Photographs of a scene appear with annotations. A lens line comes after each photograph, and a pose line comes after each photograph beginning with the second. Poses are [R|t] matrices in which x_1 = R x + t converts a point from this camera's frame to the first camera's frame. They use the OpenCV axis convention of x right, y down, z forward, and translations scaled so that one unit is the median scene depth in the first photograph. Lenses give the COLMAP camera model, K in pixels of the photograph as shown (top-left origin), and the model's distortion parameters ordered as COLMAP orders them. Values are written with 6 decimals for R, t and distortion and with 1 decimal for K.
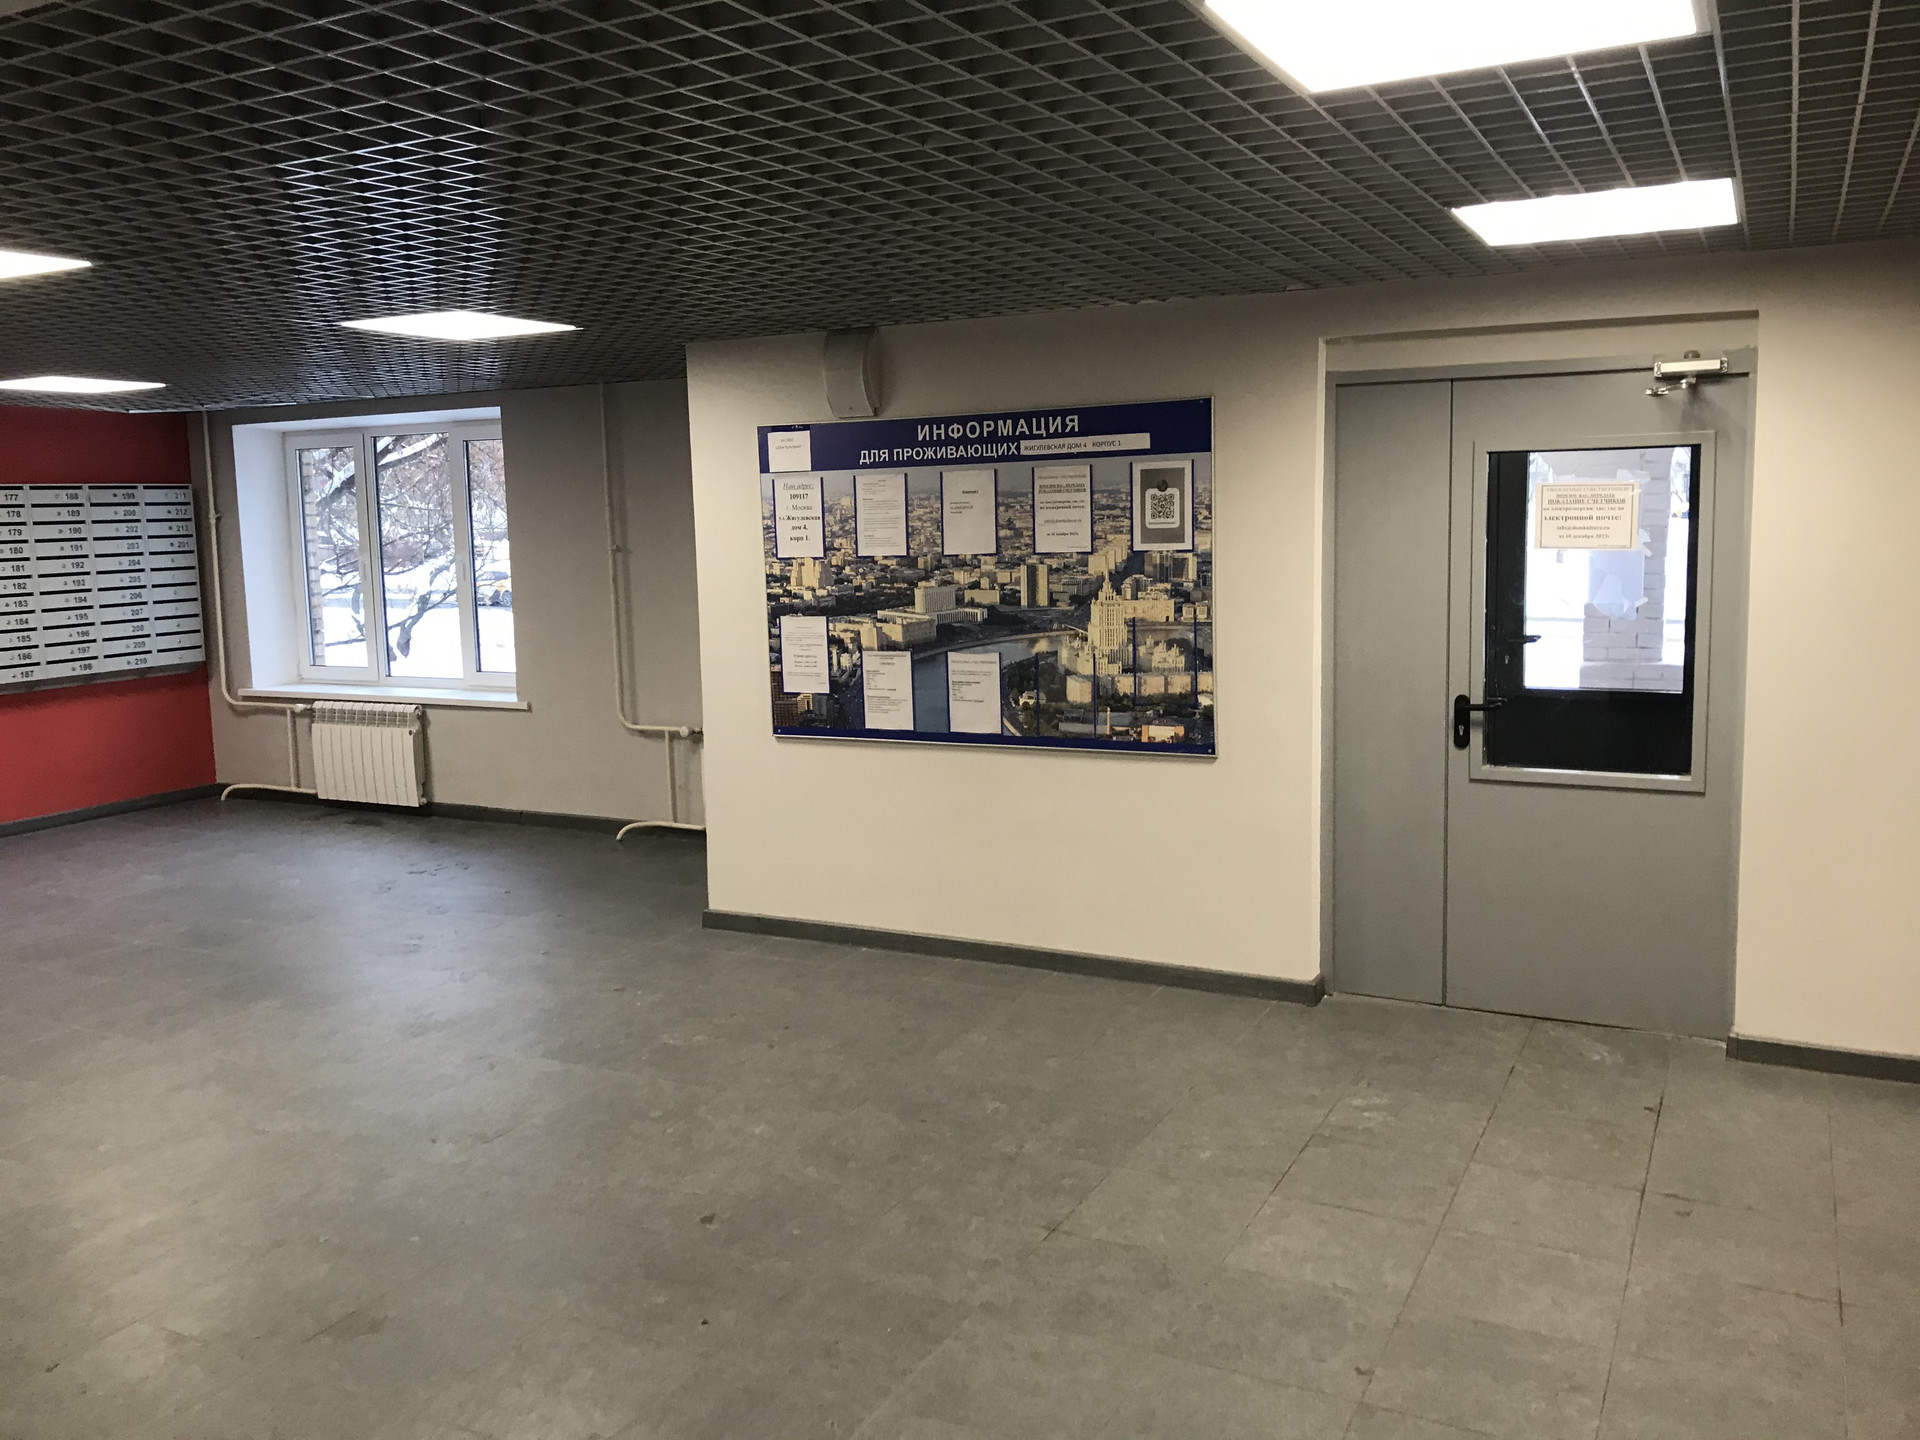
lens RADIAL K [[1595.9, 0, 953.7], [0, 1595.9, 720.5], [0, 0, 1]] dist [0.121871, -0.013560]
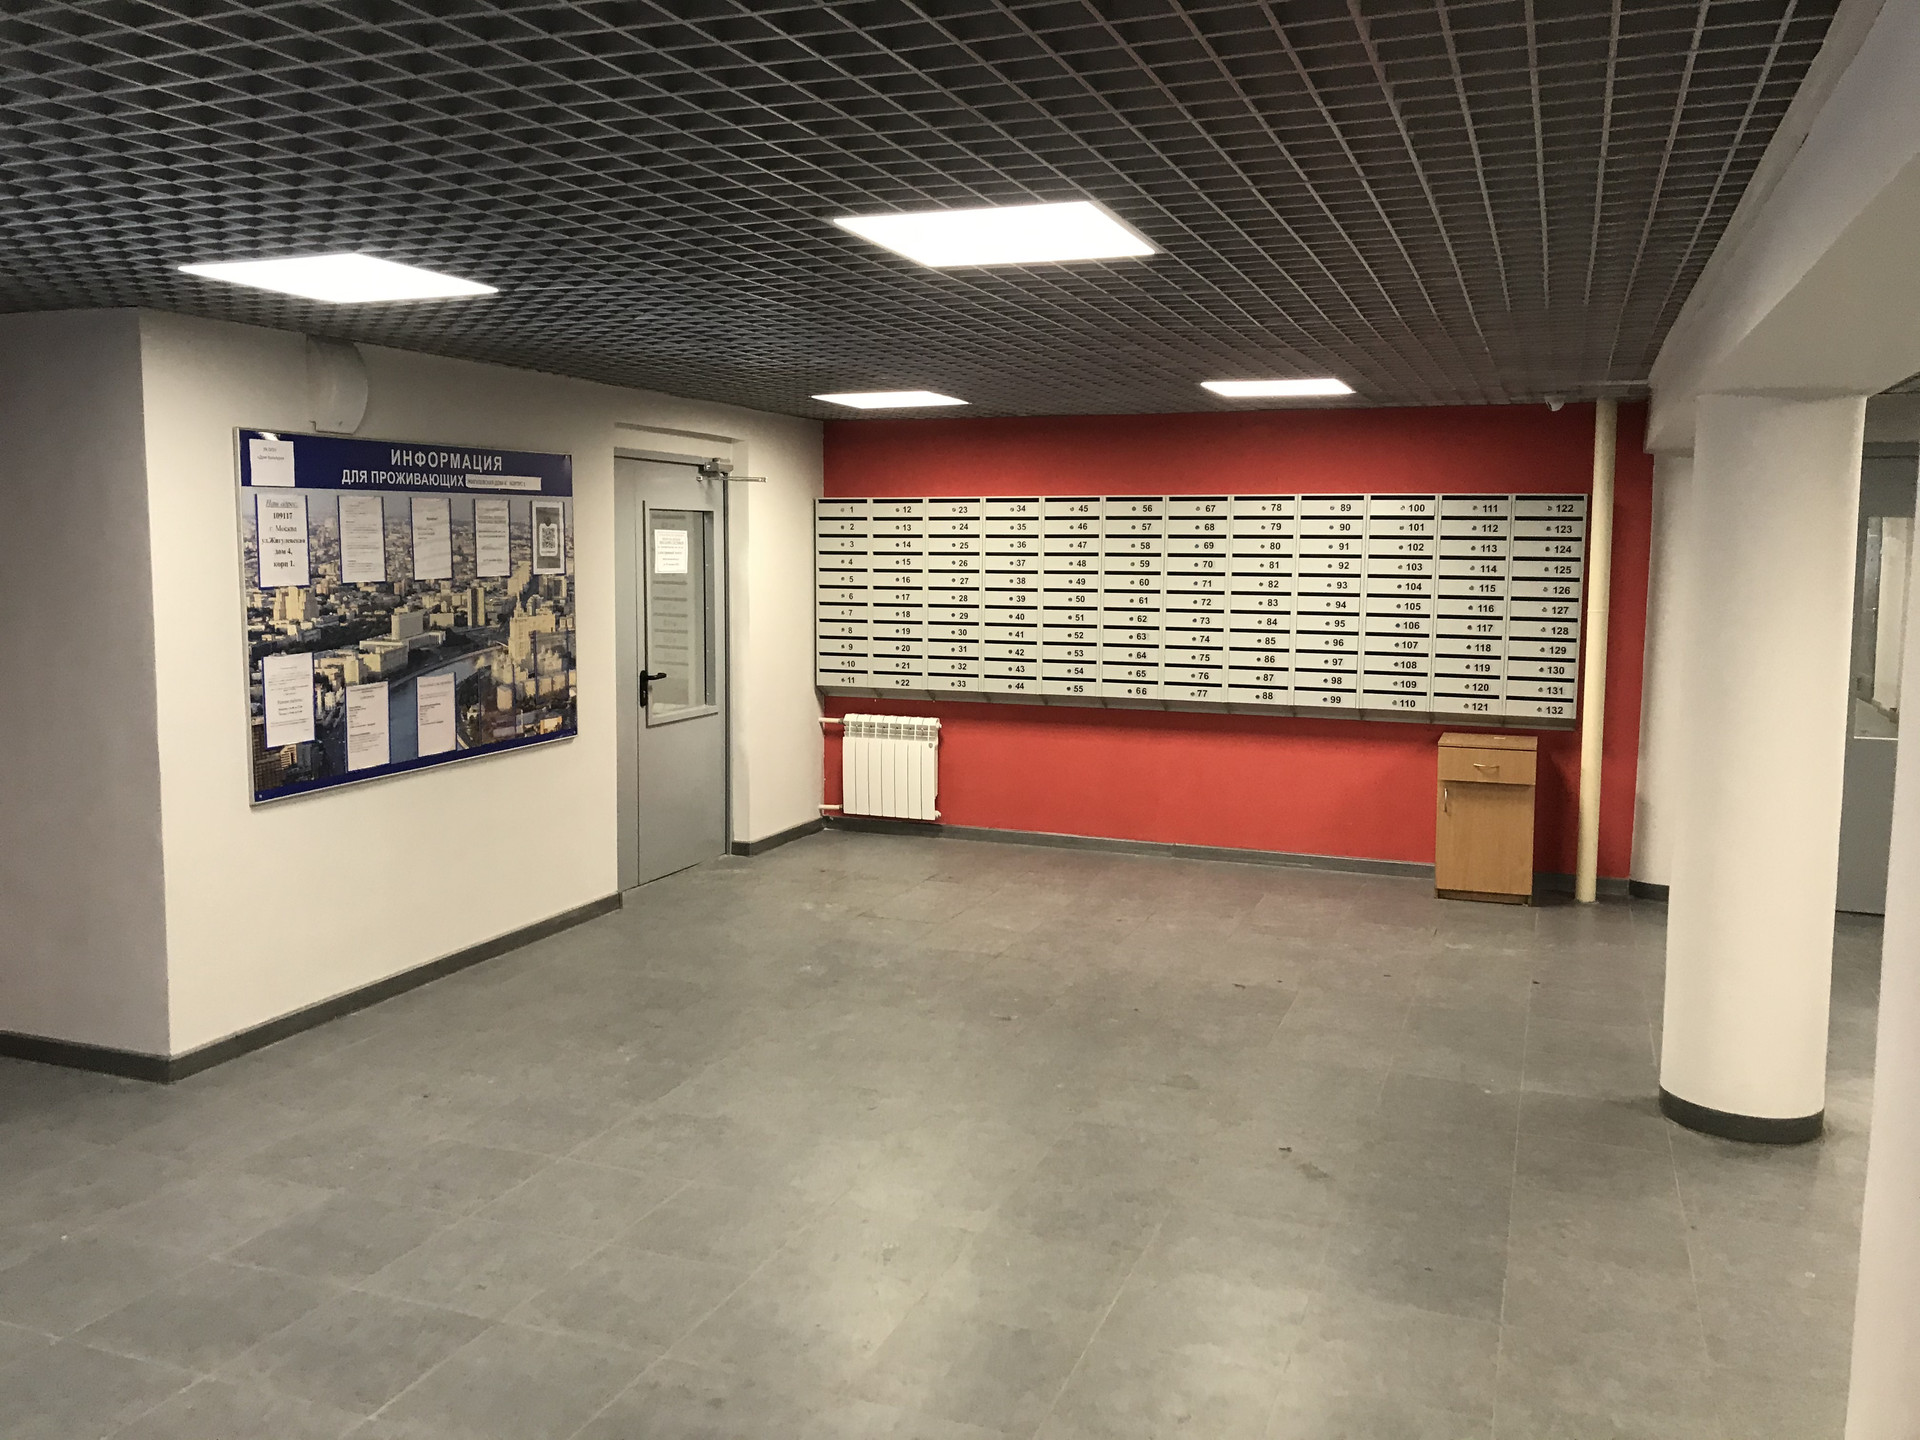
lens RADIAL K [[1595.9, 0, 952.8], [0, 1595.9, 714.7], [0, 0, 1]] dist [0.121871, -0.013560]
pose [[-0.112796, -0.086586, 0.989838, -1.065945], [0.134746, 0.985660, 0.101576, -0.078934], [-0.984439, 0.144834, -0.099512, 0.787810]]
